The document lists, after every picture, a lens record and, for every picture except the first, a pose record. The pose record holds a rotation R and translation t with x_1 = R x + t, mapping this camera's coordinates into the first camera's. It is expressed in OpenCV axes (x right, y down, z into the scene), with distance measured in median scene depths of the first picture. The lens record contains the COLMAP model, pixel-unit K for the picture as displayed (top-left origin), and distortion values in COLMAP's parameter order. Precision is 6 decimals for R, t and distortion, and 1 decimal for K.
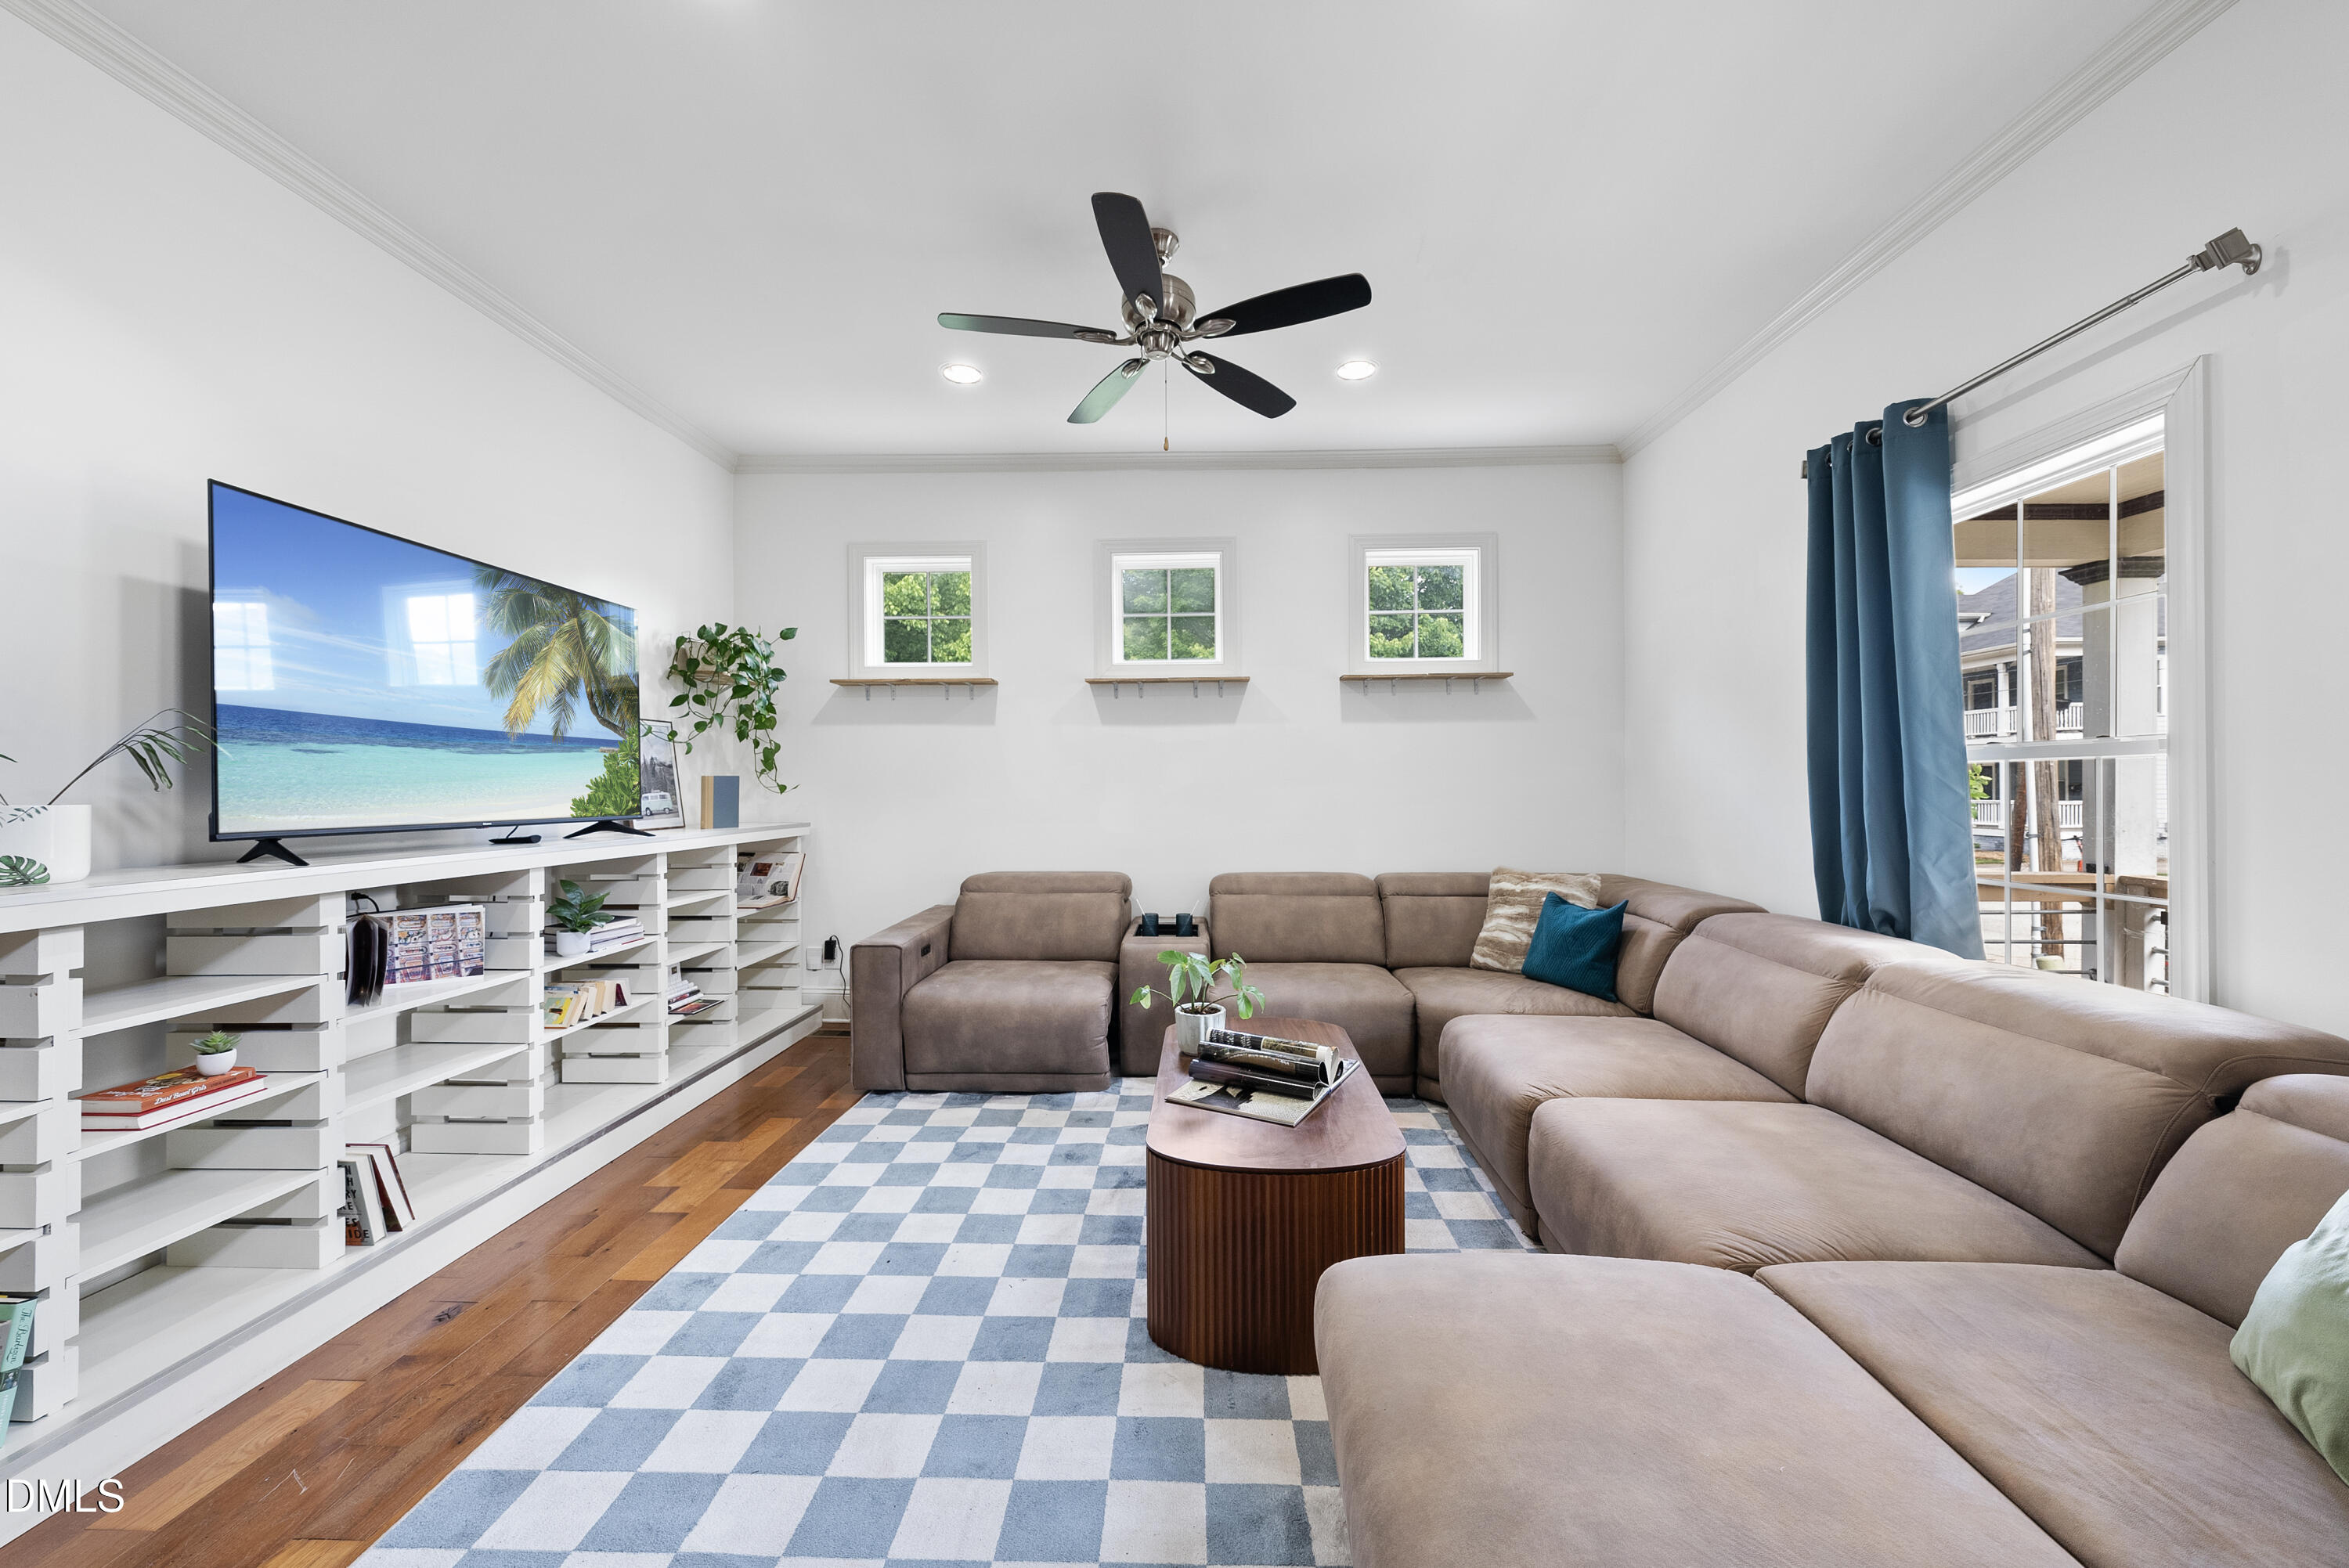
lens RADIAL K [[855.4, 0, 1174.5], [0, 855.4, 784.0], [0, 0, 1]] dist [-0.007660, 0.000219]
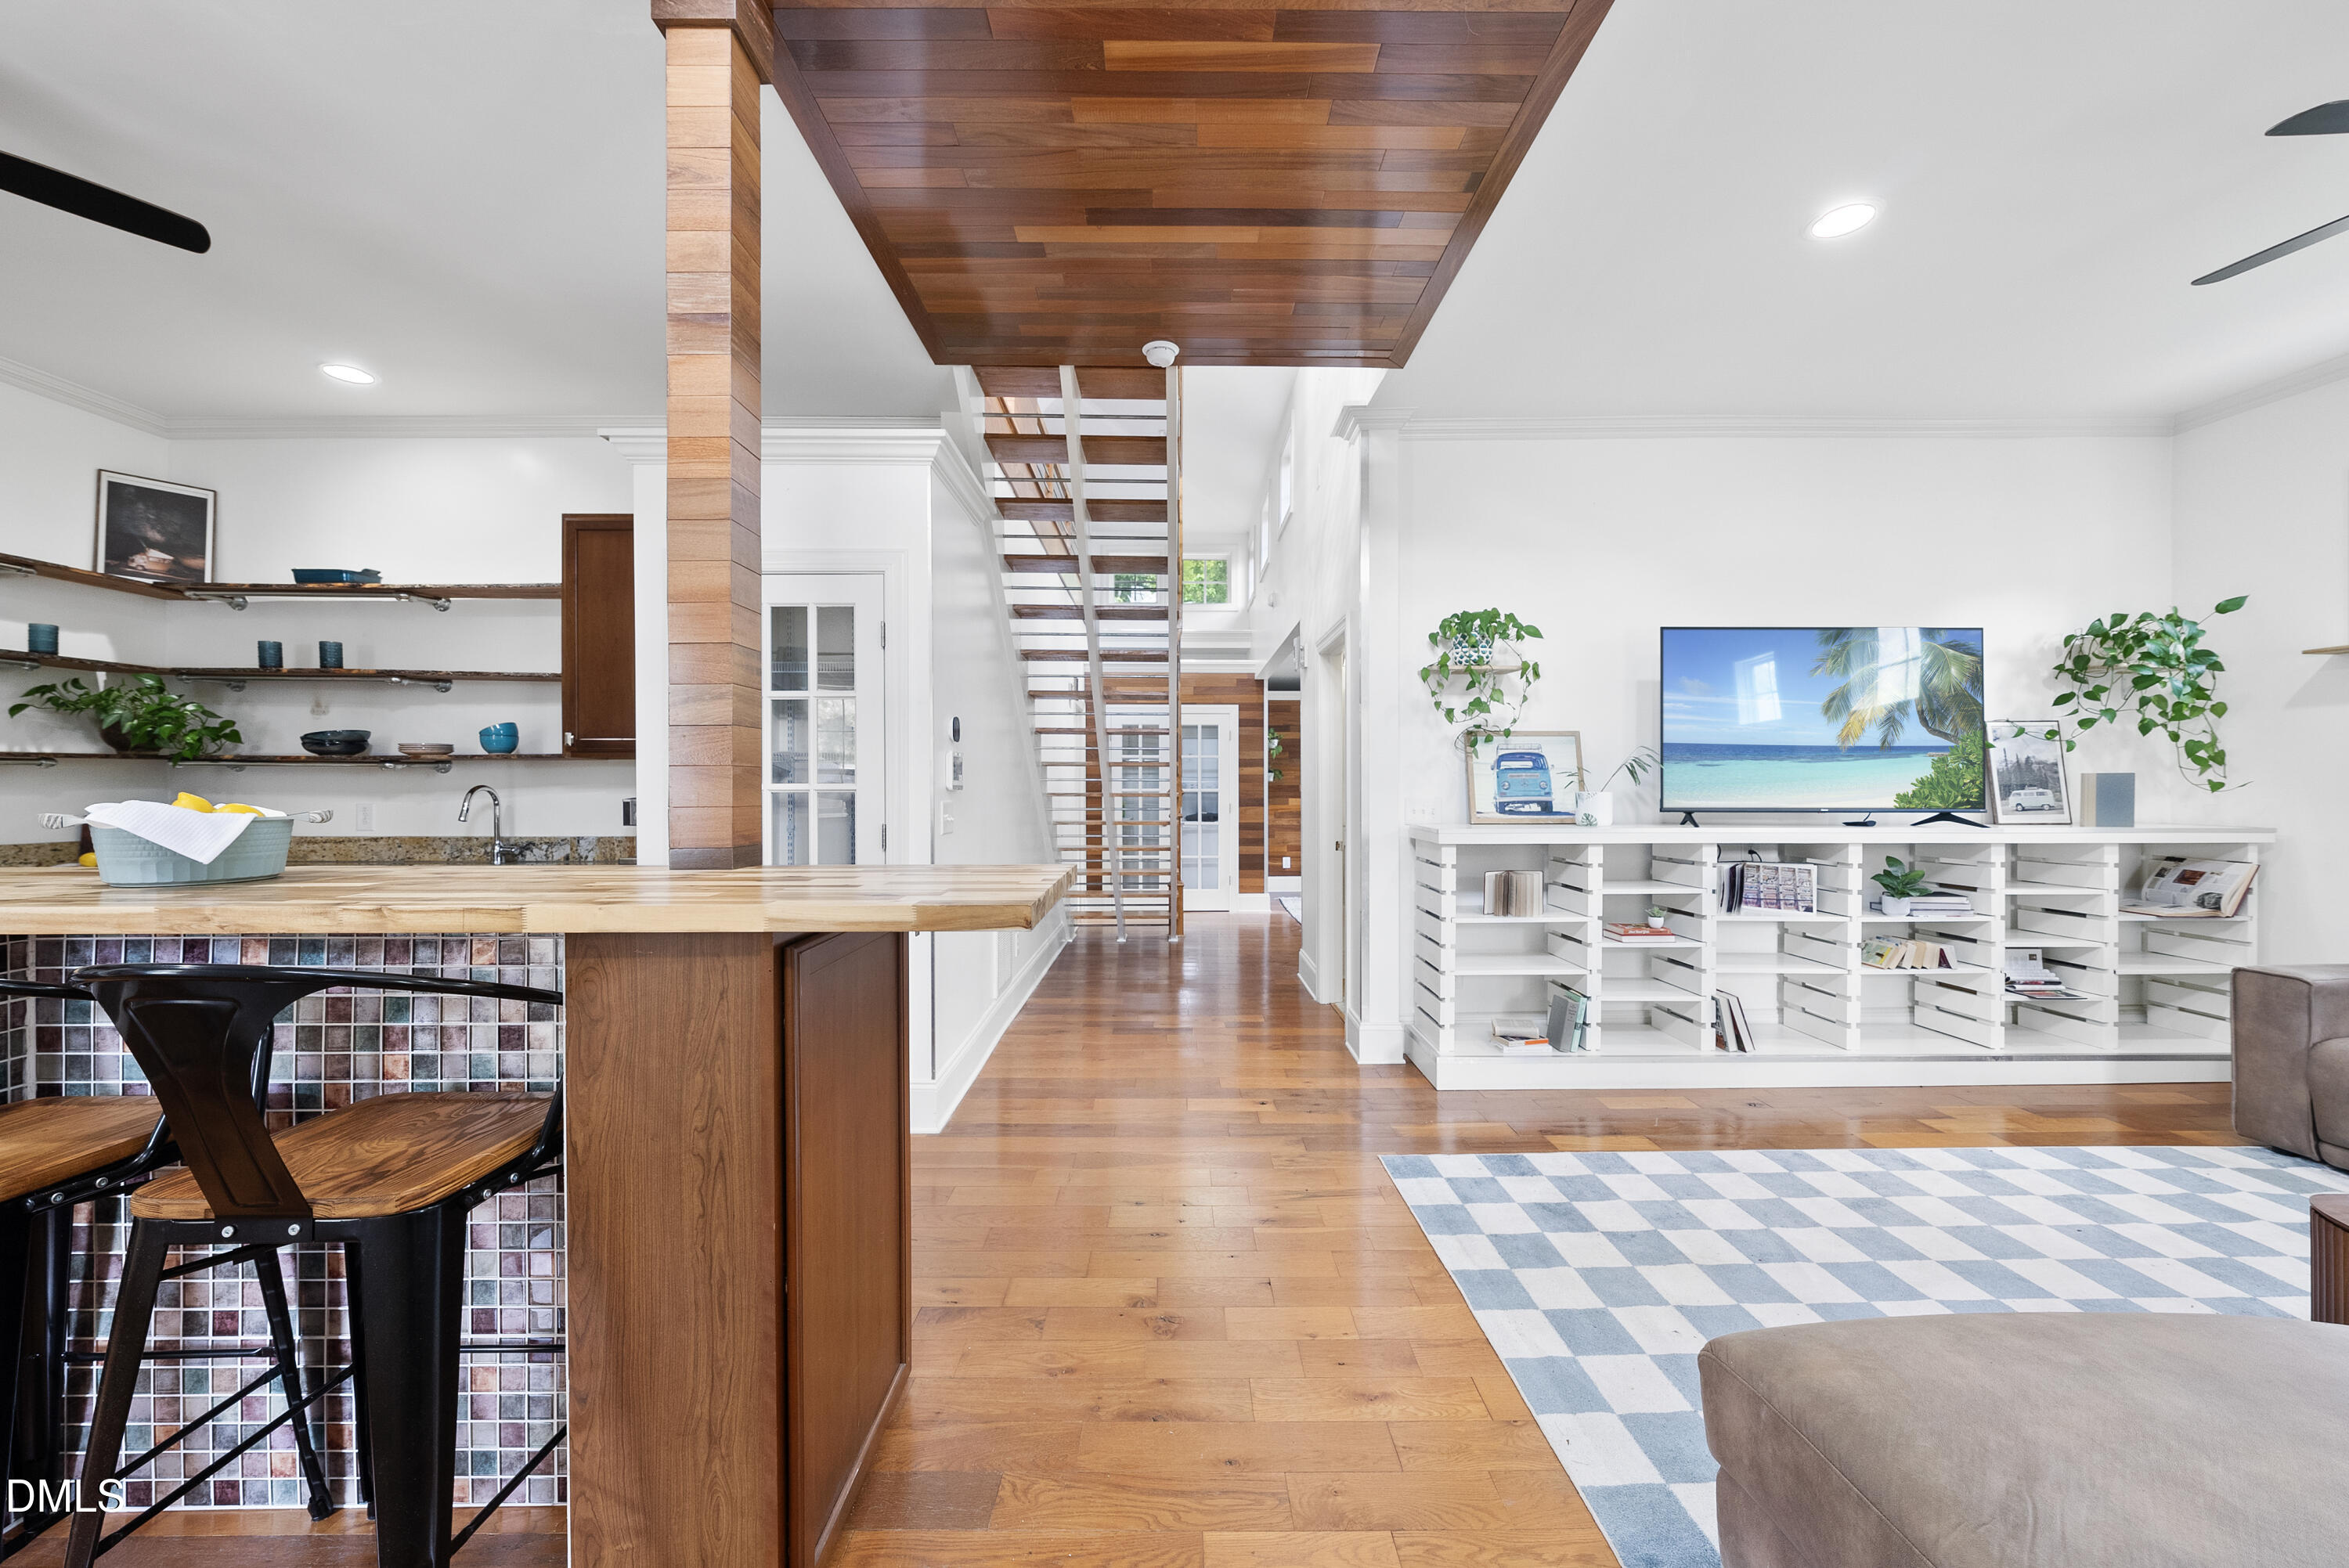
lens RADIAL K [[855.4, 0, 1174.5], [0, 855.4, 784.0], [0, 0, 1]] dist [-0.007660, 0.000219]
pose [[0.040644, 0.002867, -0.999170, 0.505084], [0.002513, 0.999992, 0.002972, -0.003345], [0.999171, -0.002632, 0.040637, -0.129322]]
